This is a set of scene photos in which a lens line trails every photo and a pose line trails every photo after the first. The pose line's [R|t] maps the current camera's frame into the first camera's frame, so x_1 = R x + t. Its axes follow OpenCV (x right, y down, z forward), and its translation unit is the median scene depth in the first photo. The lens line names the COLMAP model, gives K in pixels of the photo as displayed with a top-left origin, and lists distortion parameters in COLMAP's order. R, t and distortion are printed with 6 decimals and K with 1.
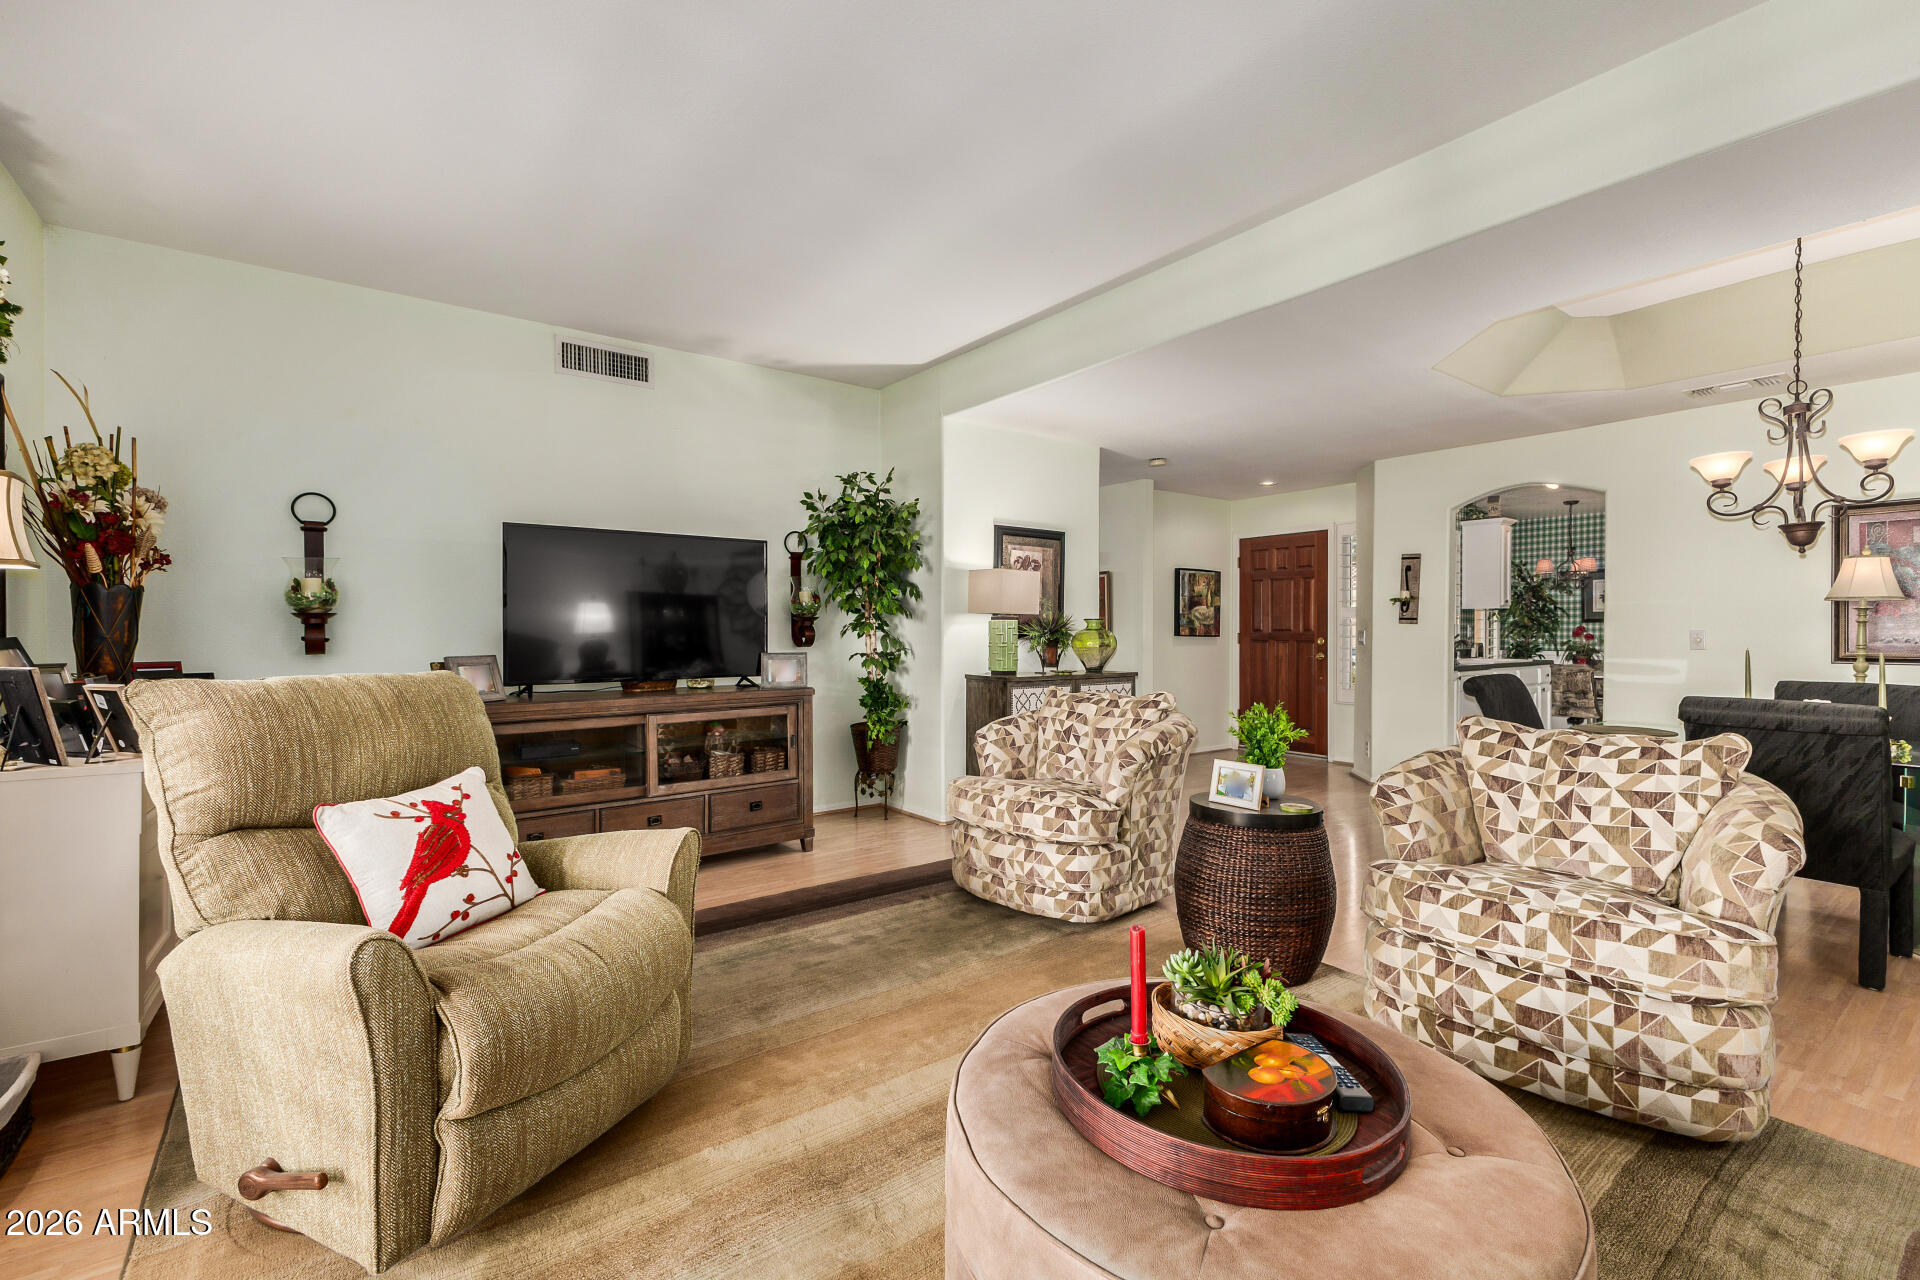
lens RADIAL K [[841.4, 0, 967.6], [0, 841.4, 633.8], [0, 0, 1]] dist [0.011708, 0.000280]
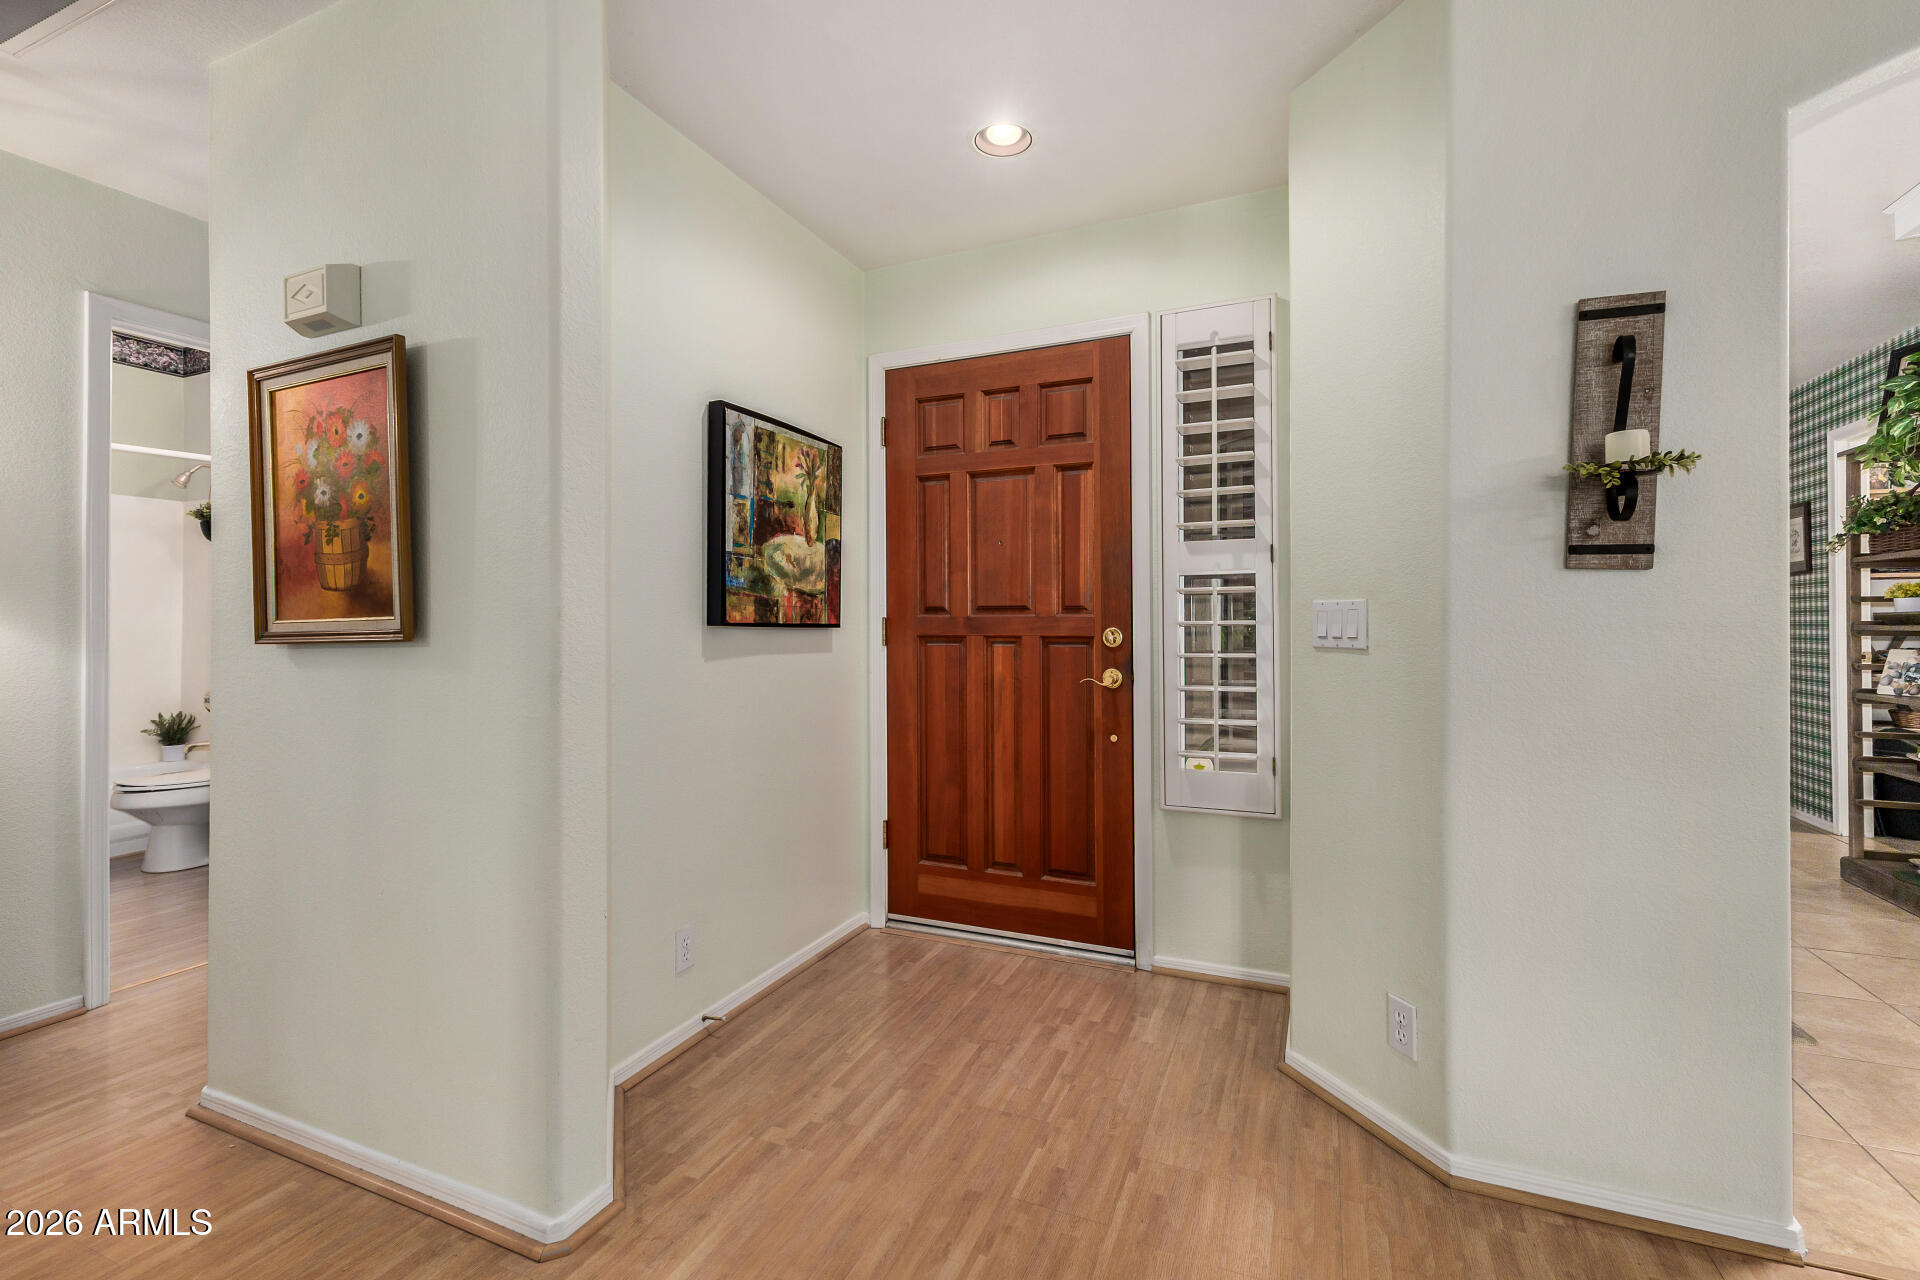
lens RADIAL K [[841.4, 0, 970.7], [0, 841.4, 629.3], [0, 0, 1]] dist [0.011708, 0.000280]
pose [[0.869195, -0.004464, 0.494448, 0.173739], [0.004828, 0.999988, 0.000541, 0.004282], [-0.494445, 0.001917, 0.869207, 0.674007]]
